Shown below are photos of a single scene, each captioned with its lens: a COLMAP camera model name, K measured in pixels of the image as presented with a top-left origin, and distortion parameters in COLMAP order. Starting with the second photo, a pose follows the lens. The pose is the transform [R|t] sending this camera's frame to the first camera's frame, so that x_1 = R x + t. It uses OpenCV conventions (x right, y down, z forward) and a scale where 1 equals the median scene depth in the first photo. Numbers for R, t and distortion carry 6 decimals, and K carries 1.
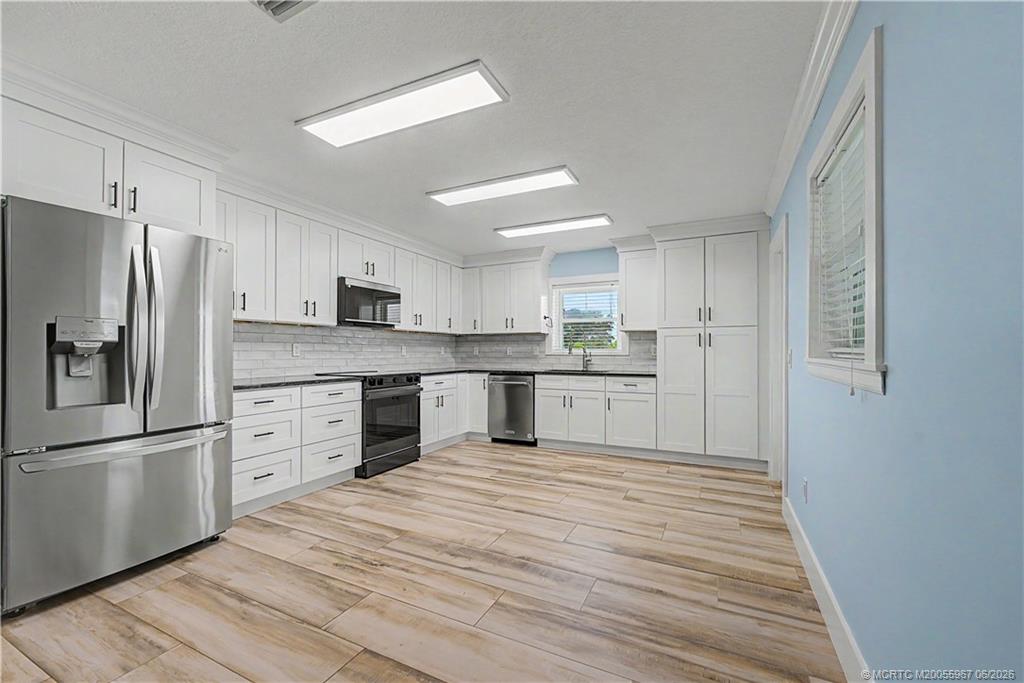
lens RADIAL K [[424.2, 0, 511.0], [0, 424.2, 346.8], [0, 0, 1]] dist [0.002087, 0.000146]
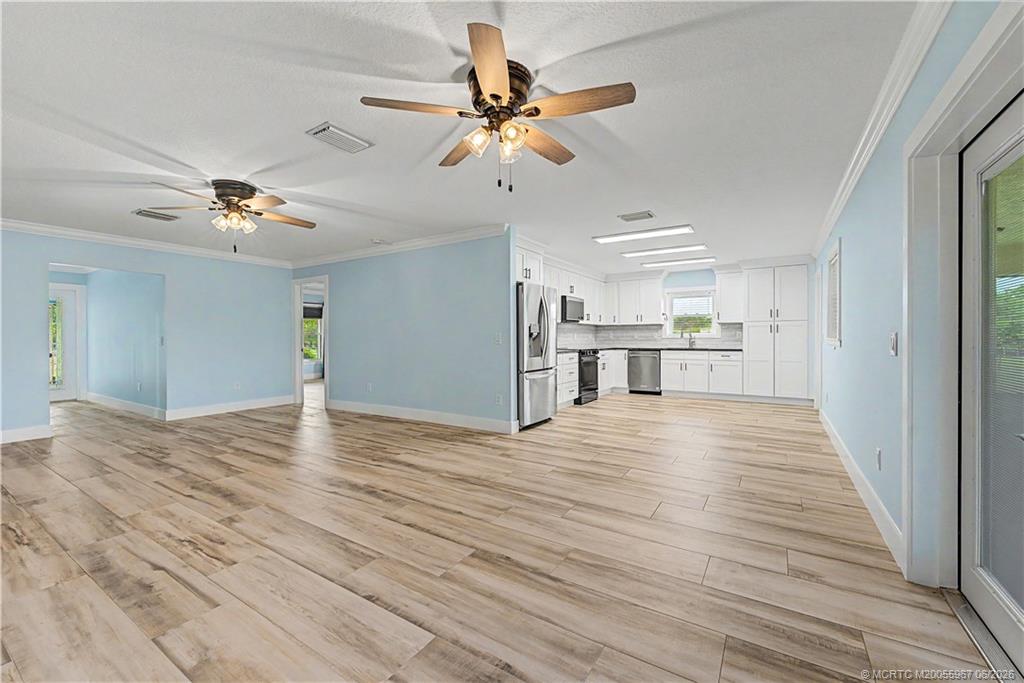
lens RADIAL K [[413.9, 0, 515.0], [0, 413.9, 342.6], [0, 0, 1]] dist [-0.000887, -0.000267]
pose [[0.994408, -0.003579, -0.105545, -0.384234], [0.006180, 0.999685, 0.024325, -0.006461], [0.105425, -0.024841, 0.994117, -0.726778]]
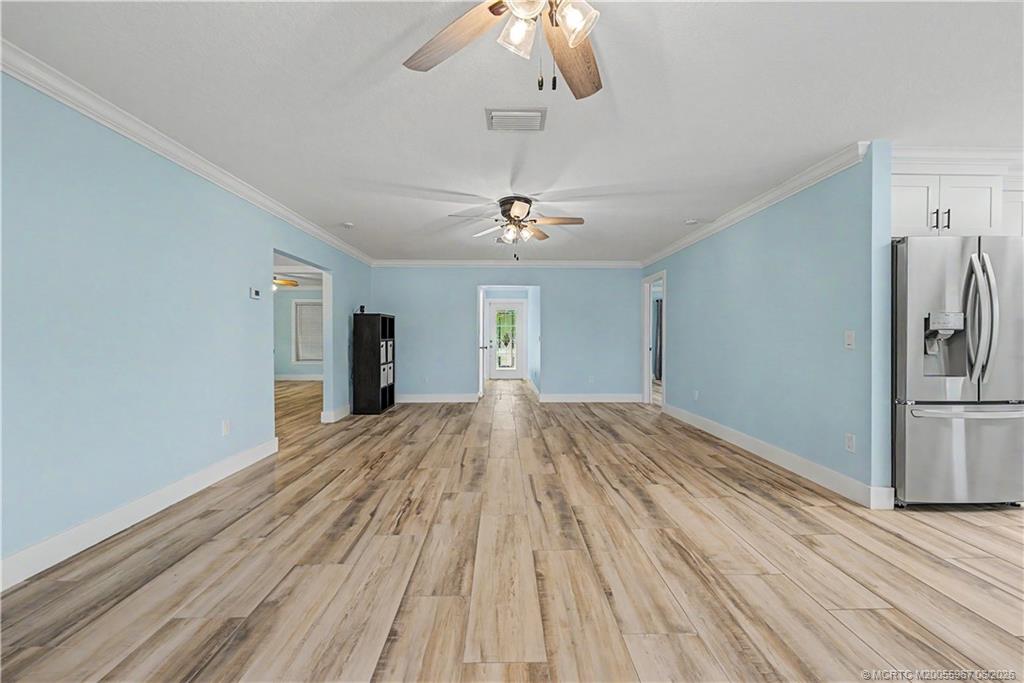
lens RADIAL K [[417.5, 0, 515.2], [0, 417.5, 339.1], [0, 0, 1]] dist [0.000964, -0.000100]
pose [[0.461583, 0.006285, -0.887075, -0.196821], [0.006963, 0.999918, 0.010707, -0.003026], [0.887069, -0.011119, 0.461502, -0.399109]]
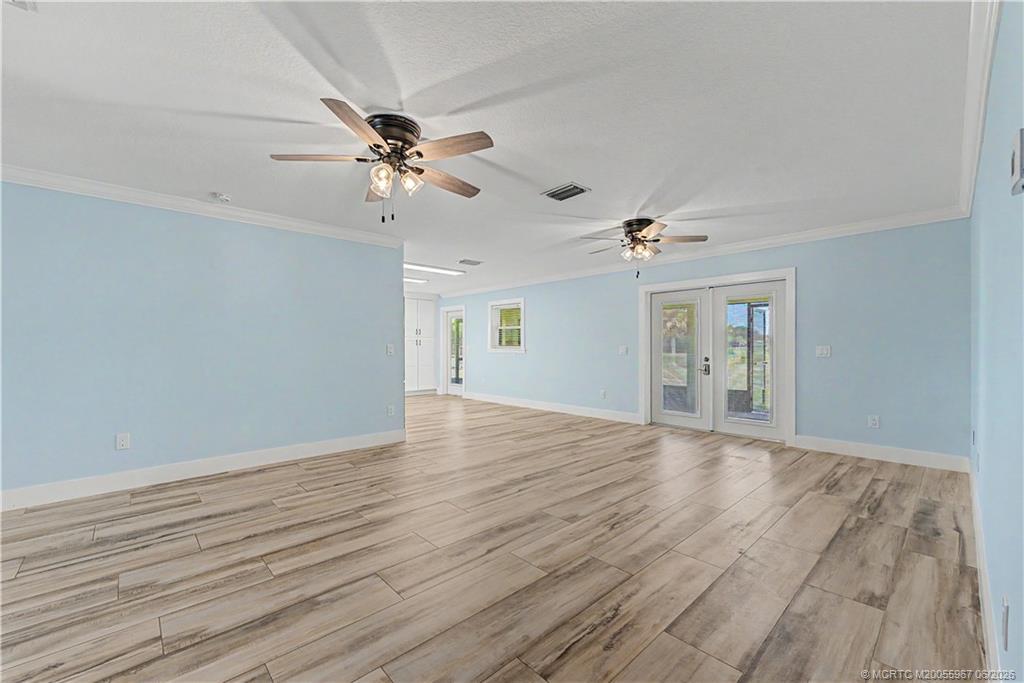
lens RADIAL K [[413.9, 0, 515.0], [0, 413.9, 342.6], [0, 0, 1]] dist [-0.000887, -0.000267]
pose [[0.357240, 0.004798, 0.934000, -1.489527], [-0.005102, 0.999982, -0.003186, -0.005545], [-0.933999, -0.003627, 0.357258, -0.325127]]
